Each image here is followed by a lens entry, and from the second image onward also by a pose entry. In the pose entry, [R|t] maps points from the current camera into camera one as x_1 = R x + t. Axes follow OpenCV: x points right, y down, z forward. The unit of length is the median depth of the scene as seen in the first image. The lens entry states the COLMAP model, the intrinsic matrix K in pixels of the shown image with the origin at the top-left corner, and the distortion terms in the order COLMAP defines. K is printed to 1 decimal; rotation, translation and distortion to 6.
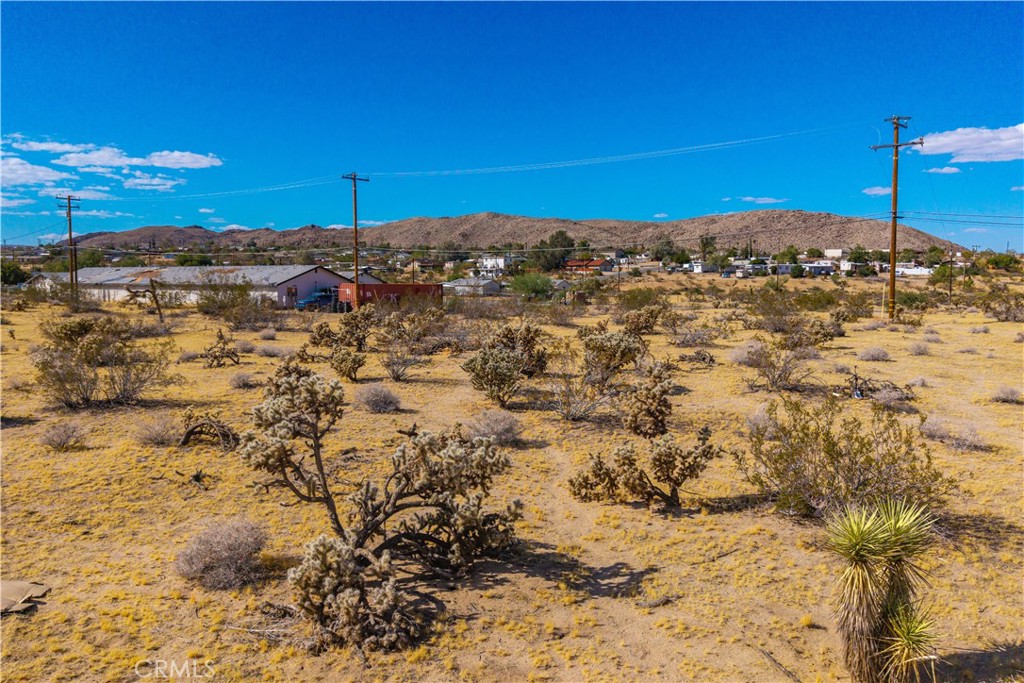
lens RADIAL K [[822.8, 0, 507.4], [0, 822.8, 339.9], [0, 0, 1]] dist [-0.033022, -0.002537]
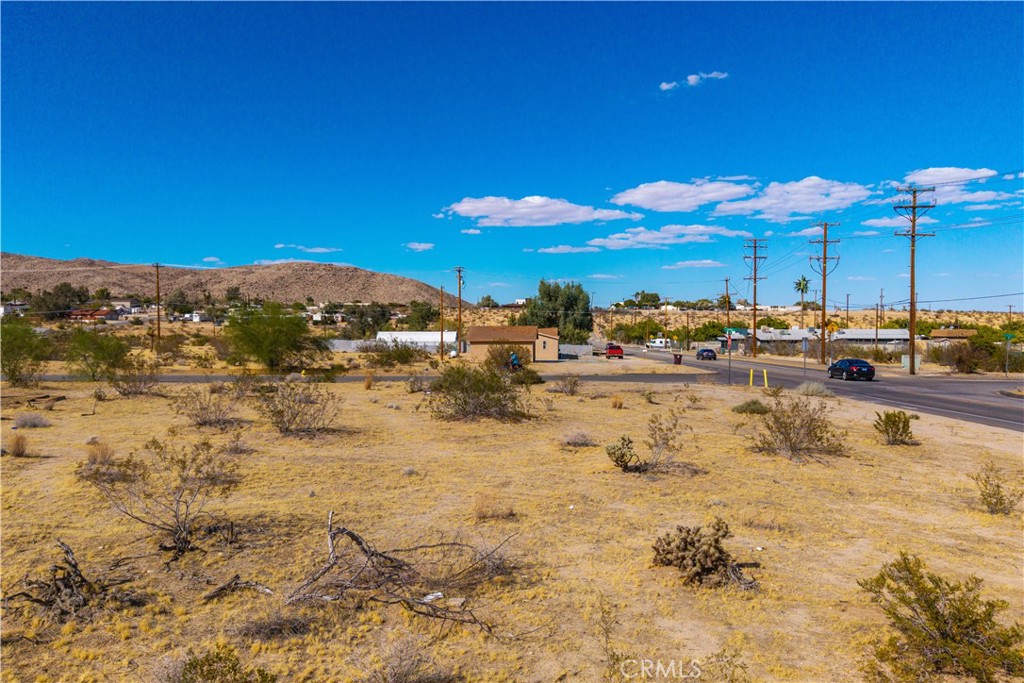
lens RADIAL K [[815.5, 0, 536.2], [0, 815.5, 357.6], [0, 0, 1]] dist [0.007125, -0.001793]
pose [[0.851278, -0.017268, 0.524431, 0.027143], [0.034963, 0.999104, -0.023854, 0.017489], [-0.523549, 0.038642, 0.851119, -0.286076]]
